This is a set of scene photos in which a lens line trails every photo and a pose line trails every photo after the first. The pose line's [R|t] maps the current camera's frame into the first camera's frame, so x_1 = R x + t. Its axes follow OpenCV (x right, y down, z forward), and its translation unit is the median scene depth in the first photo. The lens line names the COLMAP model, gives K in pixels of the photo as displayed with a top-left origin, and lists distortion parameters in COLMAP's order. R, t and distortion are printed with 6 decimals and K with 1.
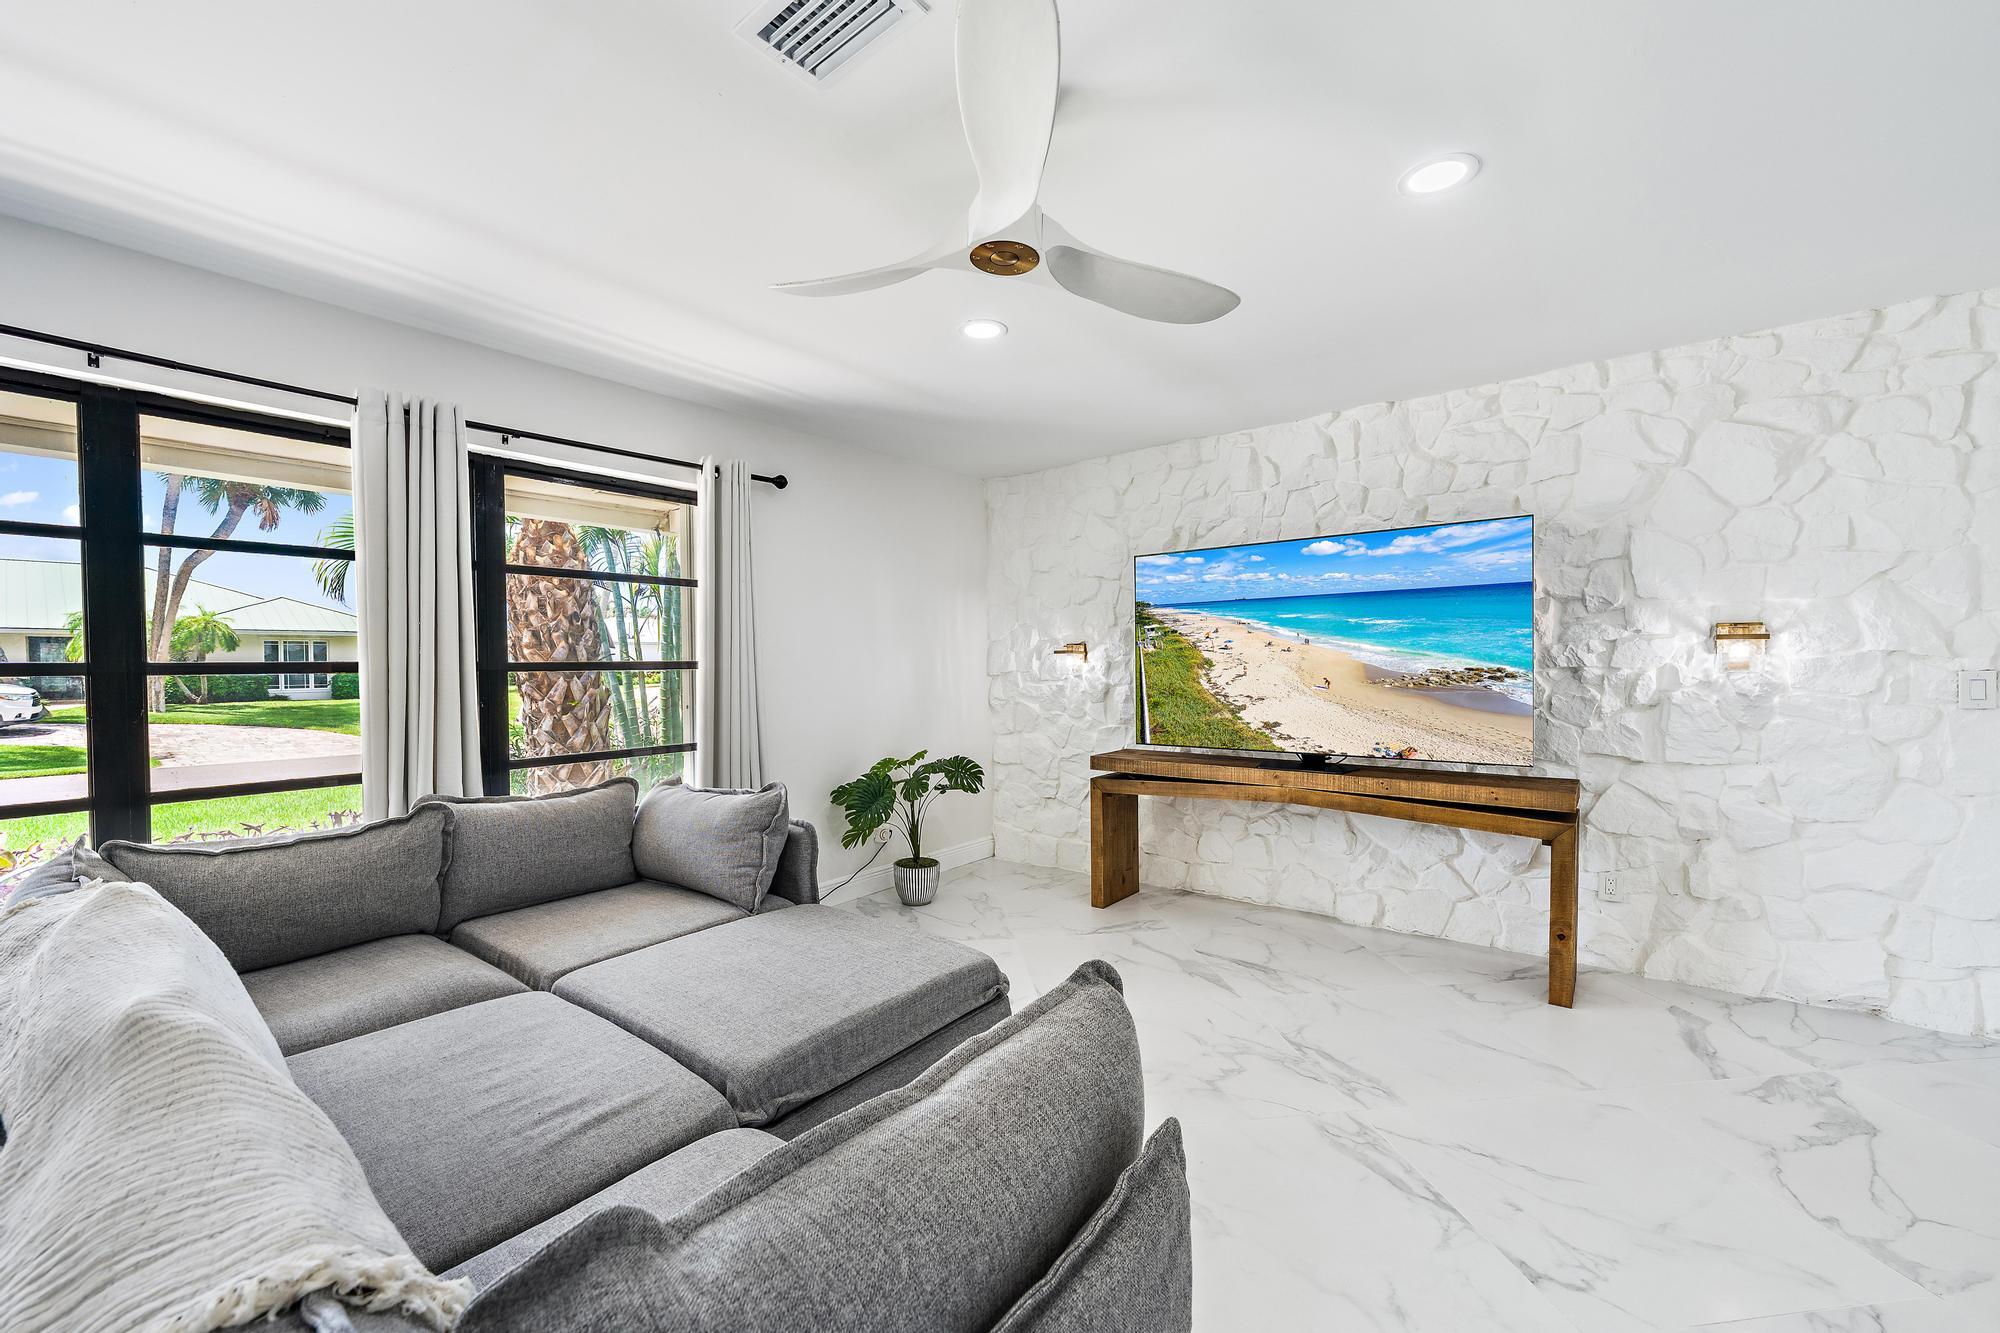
lens RADIAL K [[777.8, 0, 992.0], [0, 777.8, 661.8], [0, 0, 1]] dist [-0.001931, 0.000399]
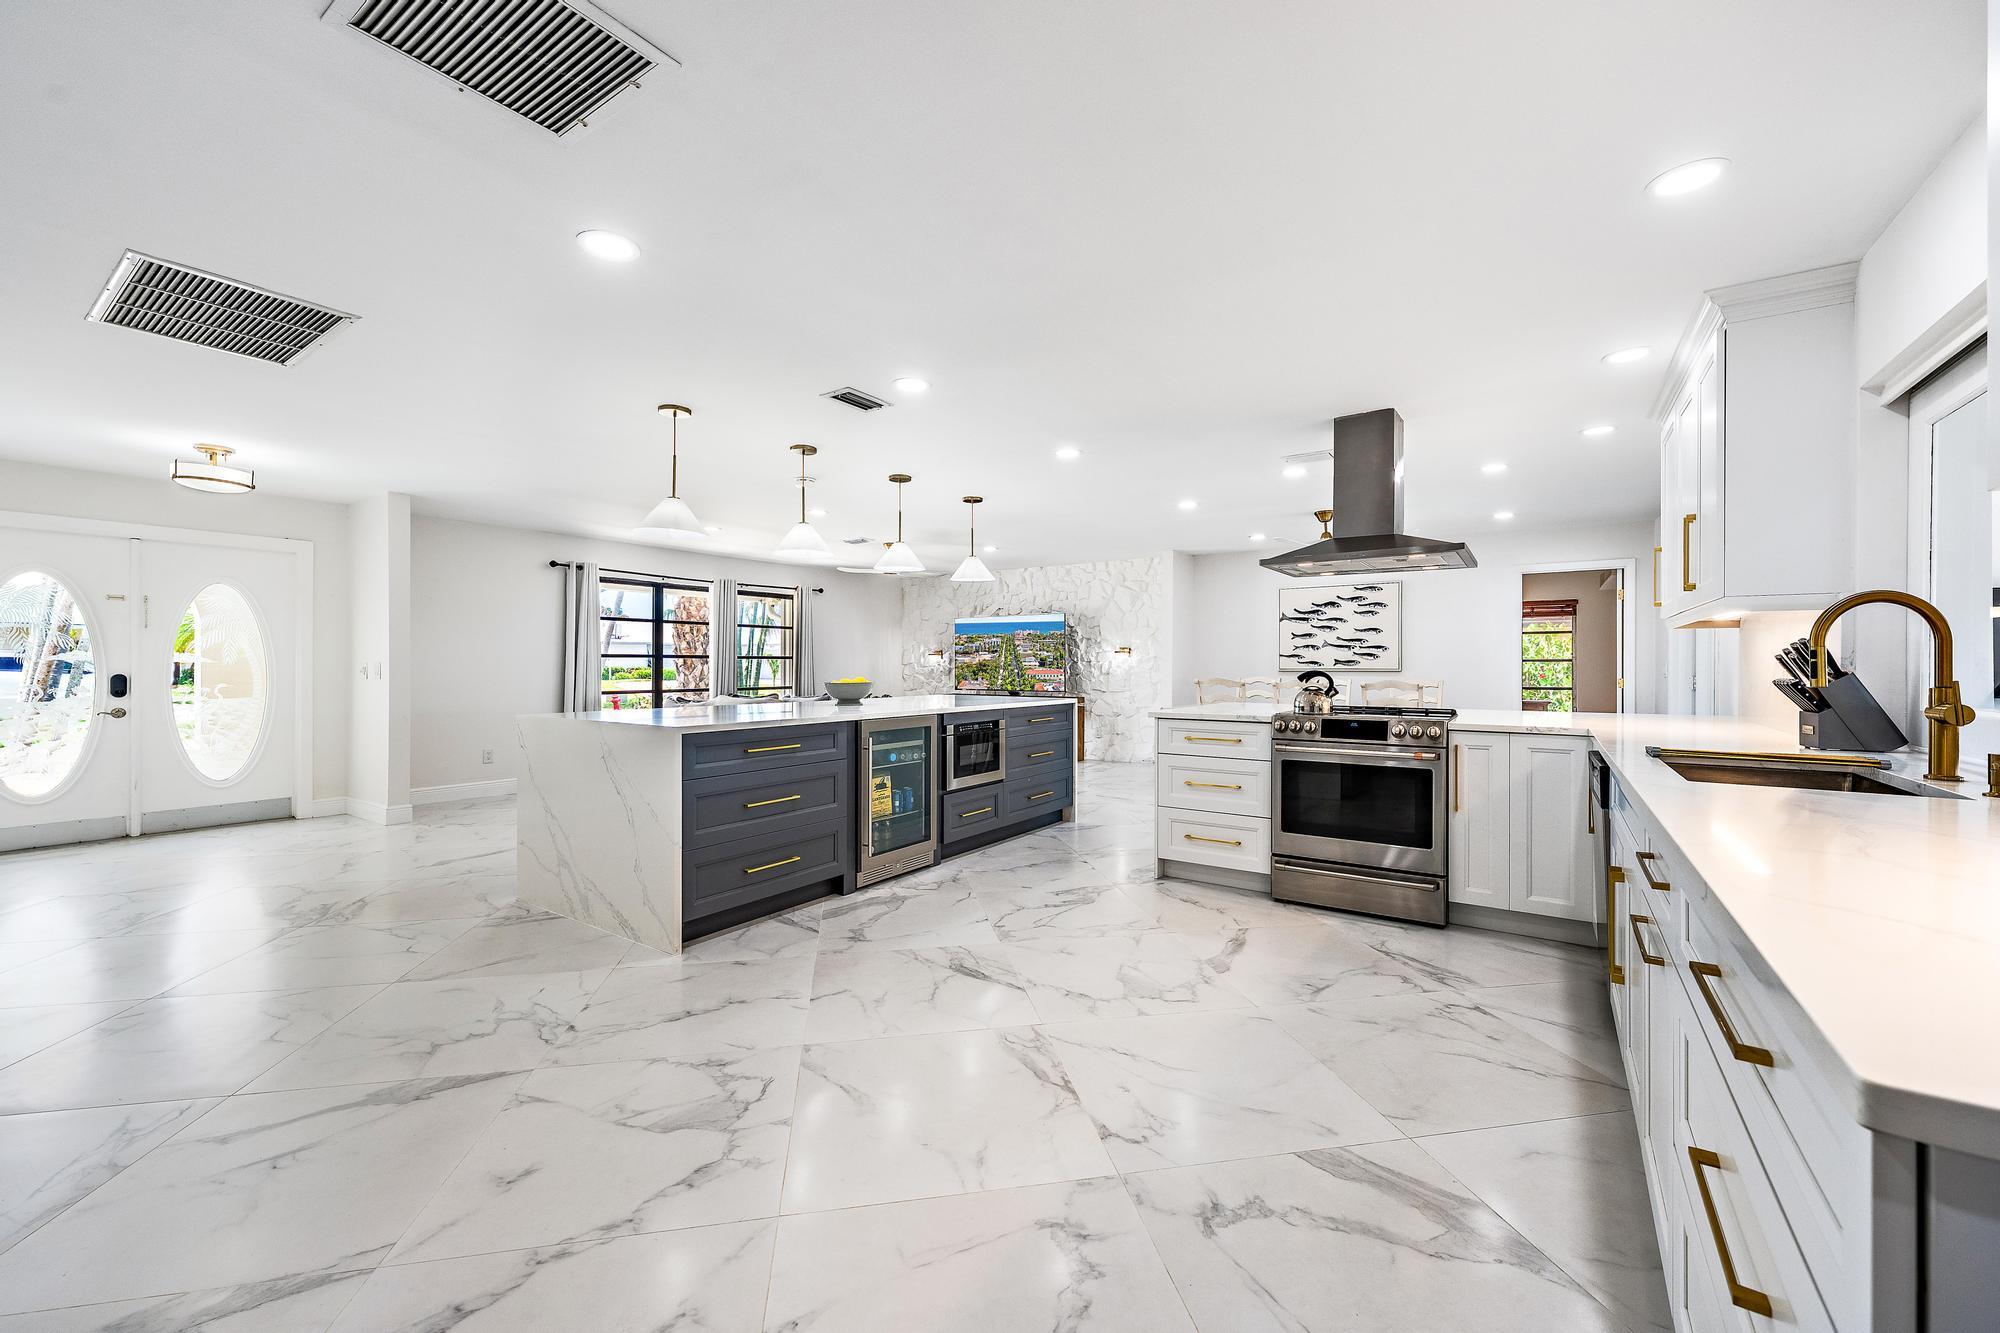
lens RADIAL K [[777.8, 0, 995.1], [0, 777.8, 659.0], [0, 0, 1]] dist [-0.001931, 0.000399]
pose [[0.997890, 0.011166, 0.063961, 0.185174], [-0.010662, 0.999909, -0.008205, 0.026913], [-0.064046, 0.007506, 0.997919, -1.989277]]
